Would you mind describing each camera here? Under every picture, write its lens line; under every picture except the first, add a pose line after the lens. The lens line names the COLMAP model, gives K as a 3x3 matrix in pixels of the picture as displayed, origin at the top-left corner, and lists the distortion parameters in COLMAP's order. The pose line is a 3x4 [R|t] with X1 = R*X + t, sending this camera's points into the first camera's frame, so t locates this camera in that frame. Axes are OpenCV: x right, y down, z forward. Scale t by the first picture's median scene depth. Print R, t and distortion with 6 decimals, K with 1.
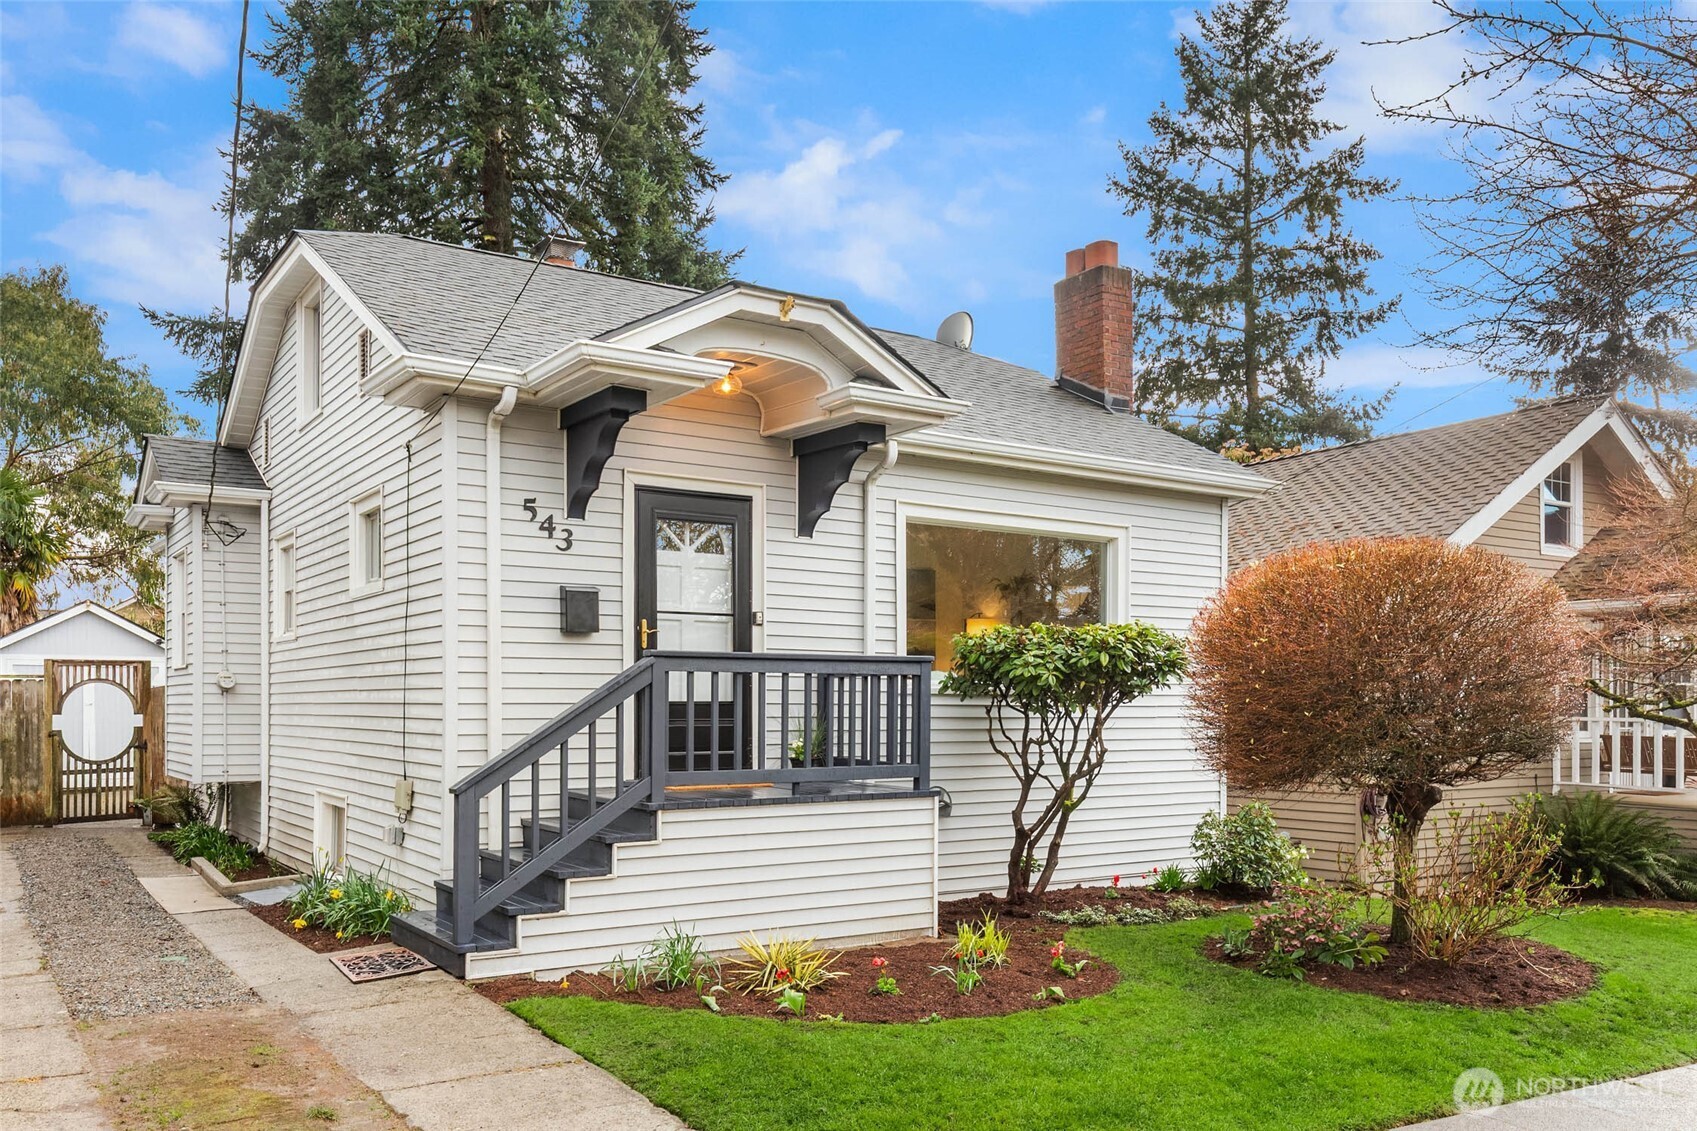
lens RADIAL K [[1334.8, 0, 853.8], [0, 1334.8, 674.4], [0, 0, 1]] dist [-0.000166, 0.002392]
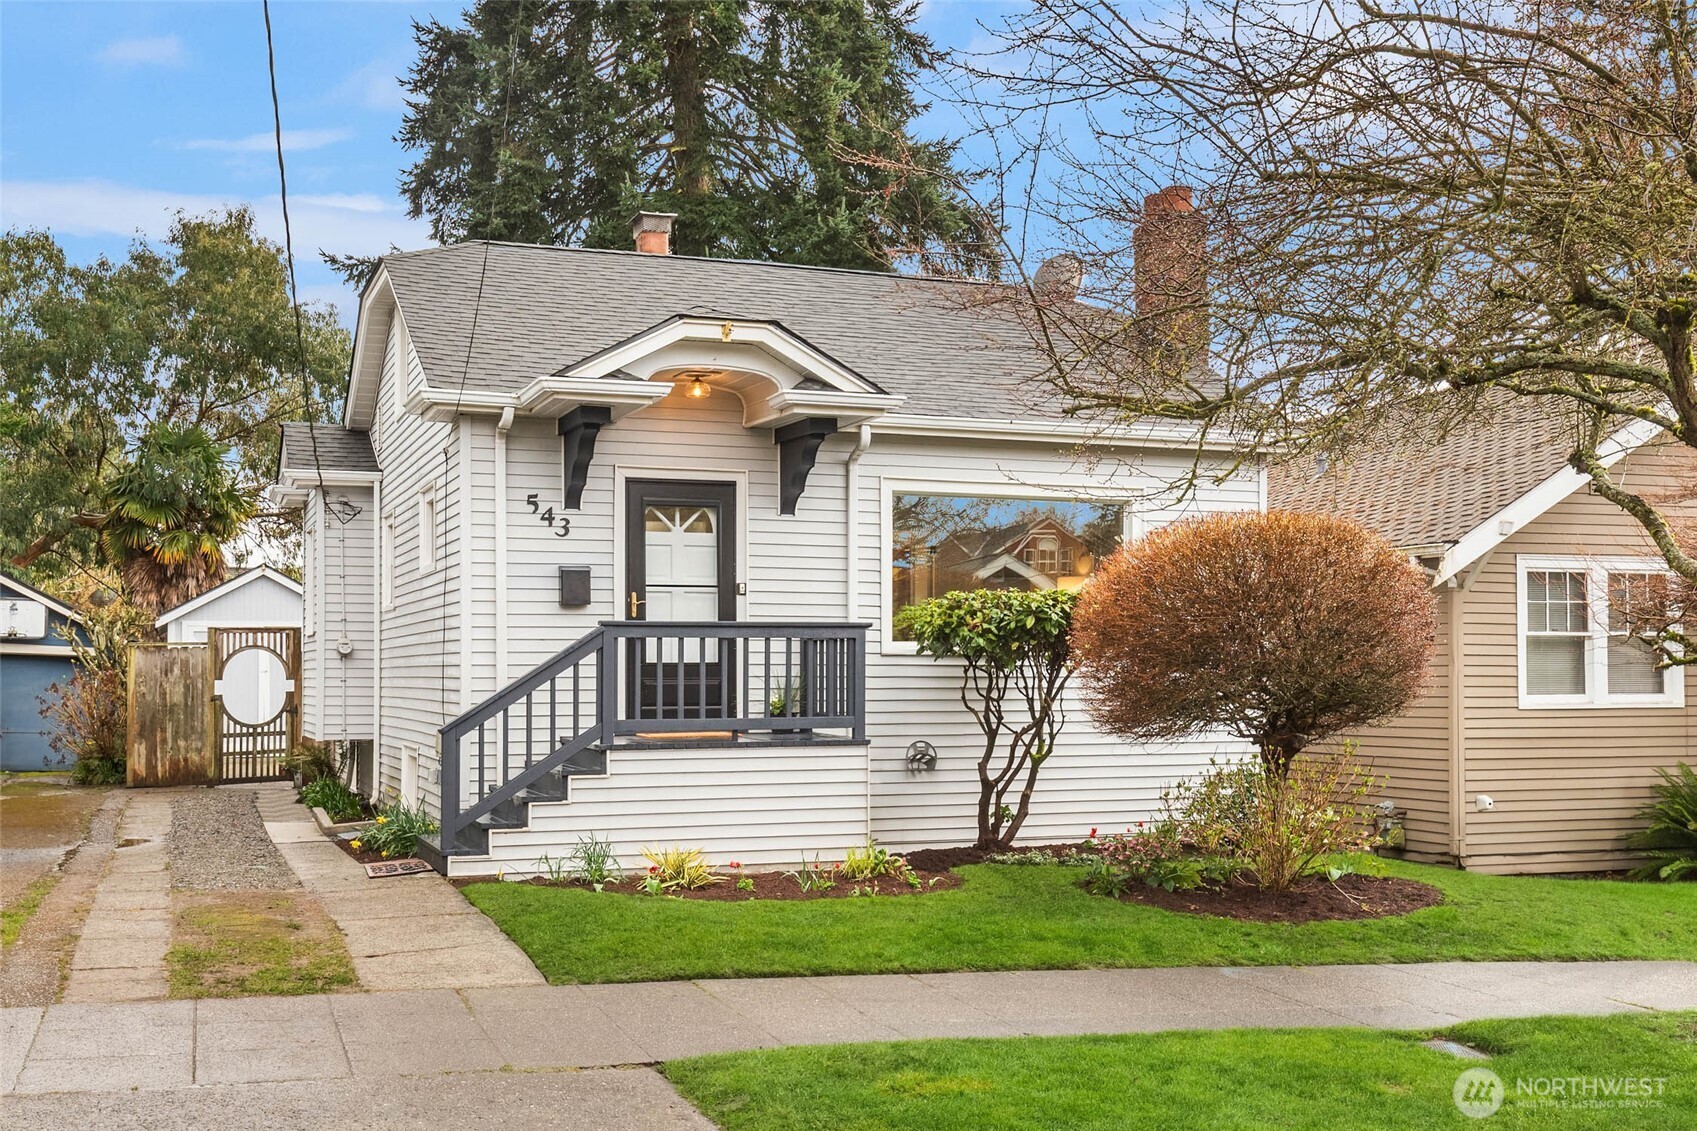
lens RADIAL K [[1814.7, 0, 847.1], [0, 1814.7, 568.8], [0, 0, 1]] dist [0.014397, 0.000000]
pose [[0.972276, -0.017002, -0.233218, 0.356139], [0.008961, 0.999330, -0.035494, -0.003504], [0.233665, 0.032420, 0.971777, -0.450409]]
